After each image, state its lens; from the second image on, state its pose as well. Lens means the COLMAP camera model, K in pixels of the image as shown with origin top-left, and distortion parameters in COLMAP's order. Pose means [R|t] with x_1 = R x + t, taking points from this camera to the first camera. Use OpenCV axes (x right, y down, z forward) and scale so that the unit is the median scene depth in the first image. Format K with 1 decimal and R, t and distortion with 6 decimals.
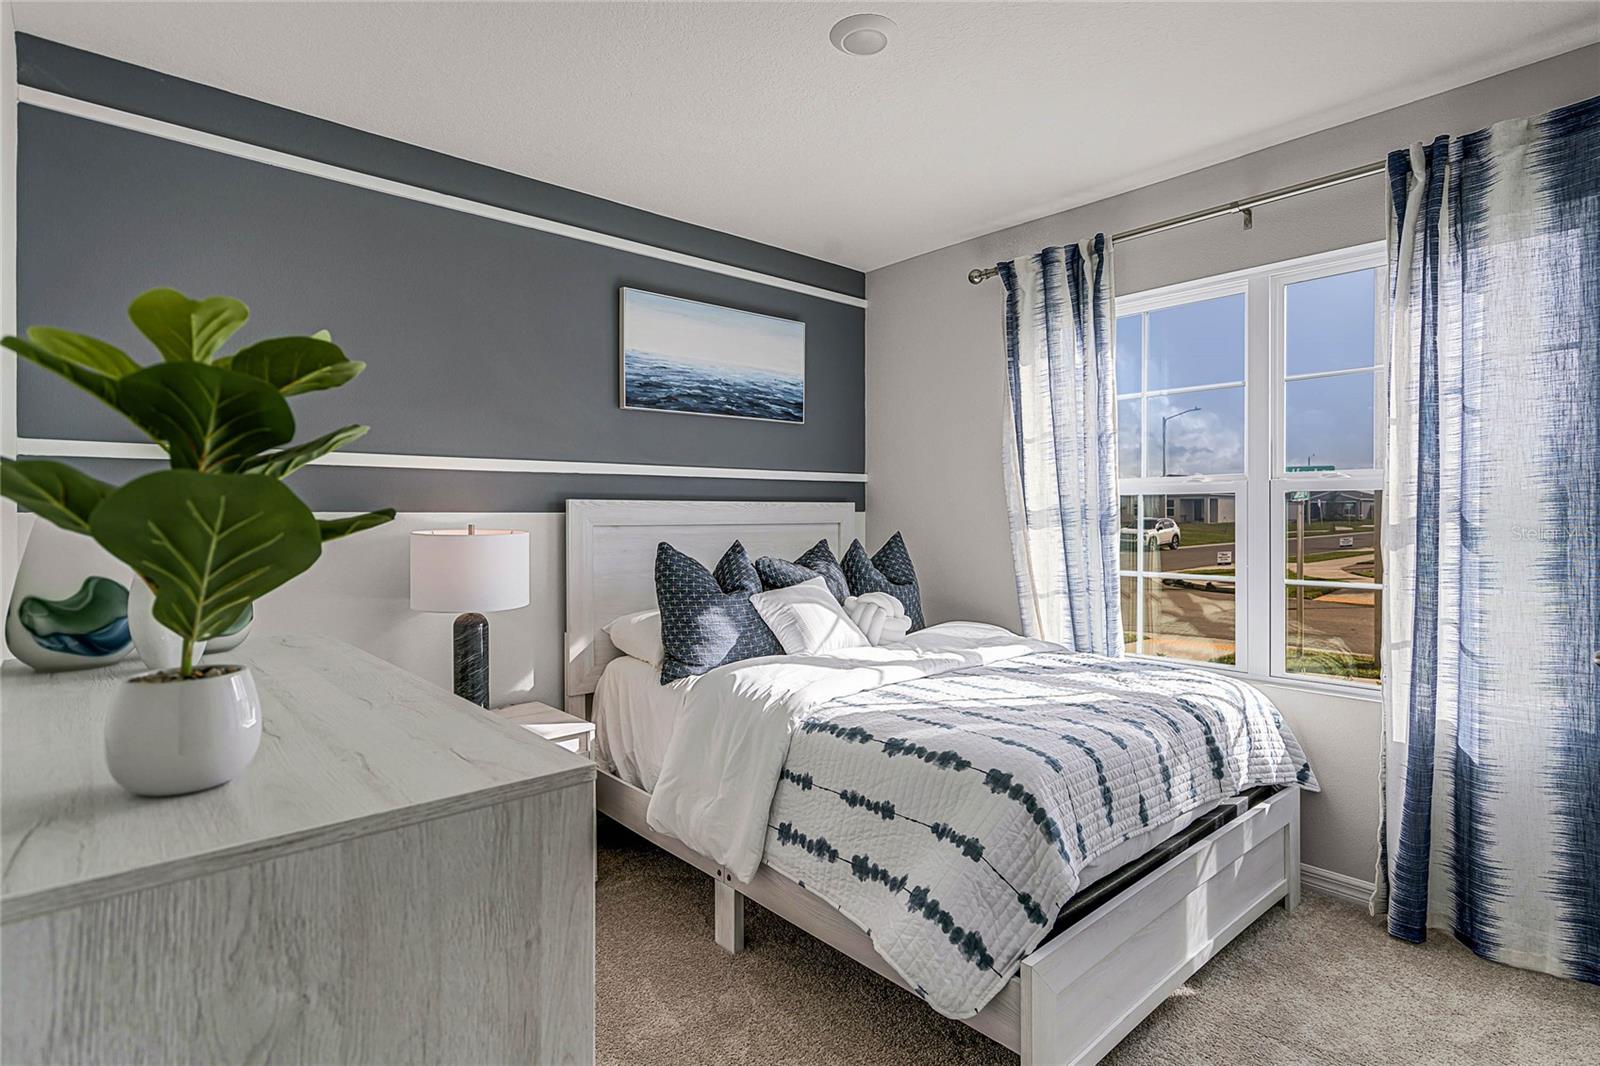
lens RADIAL K [[794.9, 0, 800.0], [0, 794.9, 533.0], [0, 0, 1]] dist [0.002605, -0.000033]
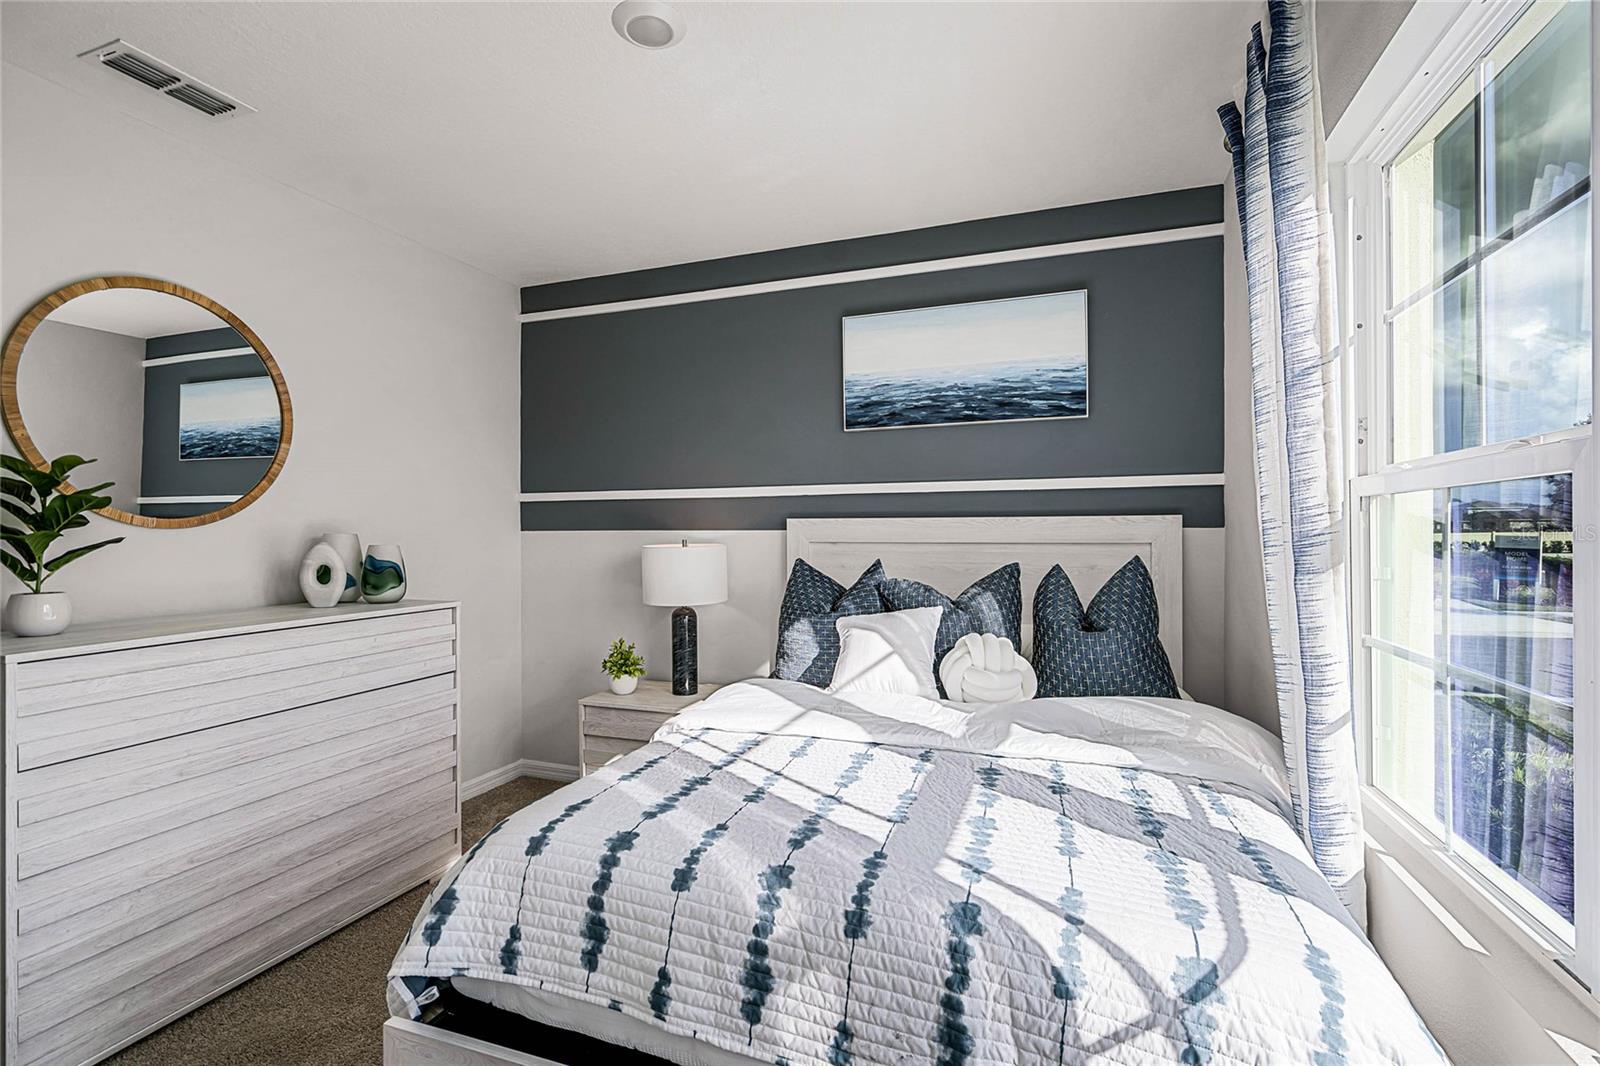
lens RADIAL K [[734.0, 0, 803.8], [0, 734.0, 528.1], [0, 0, 1]] dist [0.000682, 0.000038]
pose [[0.484129, -0.002253, -0.874994, 0.606272], [-0.018193, 0.999755, -0.012640, -0.014552], [0.874807, 0.022038, 0.483969, 0.480297]]
